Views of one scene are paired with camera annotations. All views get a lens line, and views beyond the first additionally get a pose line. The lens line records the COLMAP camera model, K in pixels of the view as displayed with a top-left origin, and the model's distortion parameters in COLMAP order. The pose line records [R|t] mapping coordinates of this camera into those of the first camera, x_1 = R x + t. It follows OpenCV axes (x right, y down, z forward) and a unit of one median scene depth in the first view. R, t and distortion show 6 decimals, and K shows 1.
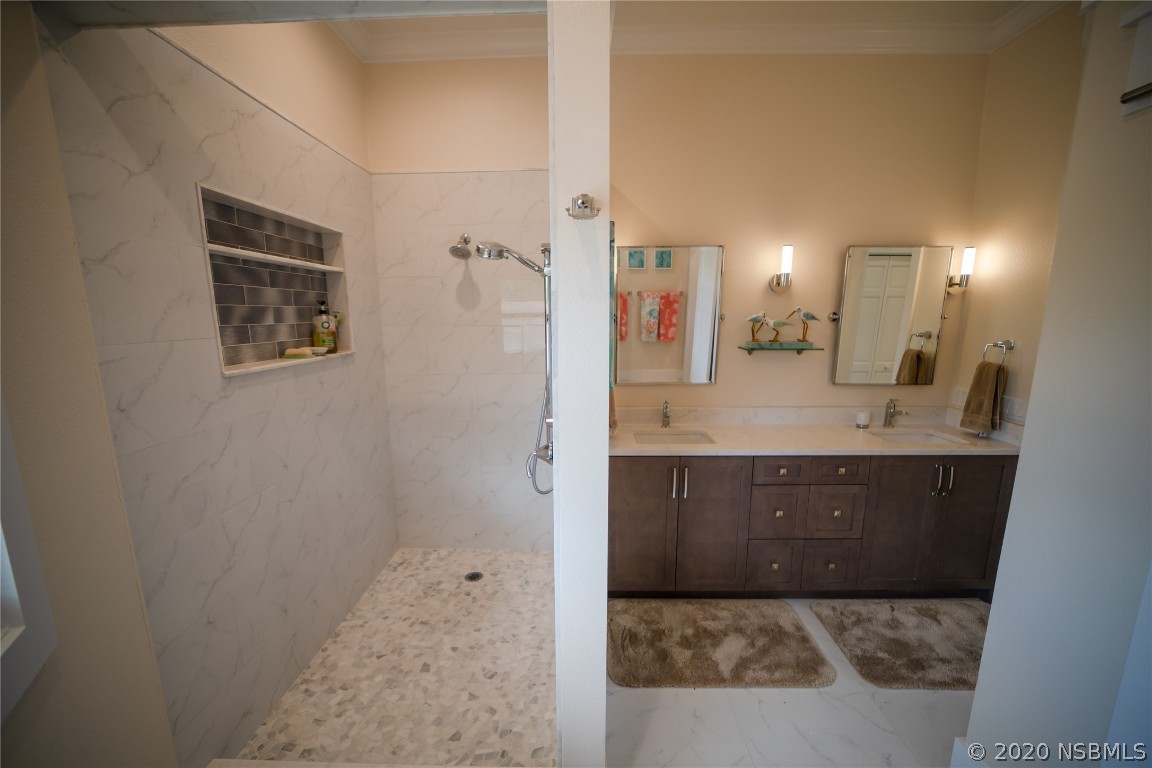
lens RADIAL K [[450.6, 0, 576.6], [0, 450.6, 392.4], [0, 0, 1]] dist [-0.041147, 0.011754]
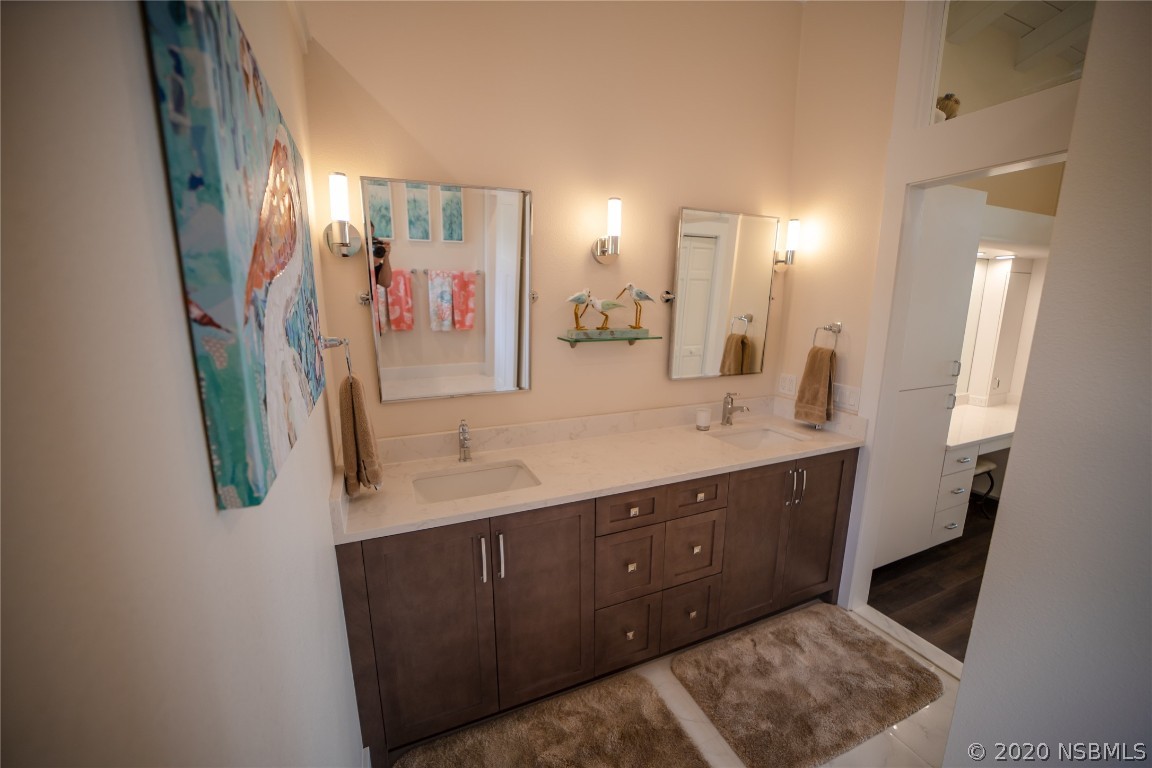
lens RADIAL K [[450.6, 0, 576.6], [0, 450.6, 392.4], [0, 0, 1]] dist [-0.041147, 0.011754]
pose [[0.908237, -0.077434, 0.411230, 0.084227], [0.065548, 0.996925, 0.042950, -0.044032], [-0.413291, -0.012054, 0.910519, 0.332867]]
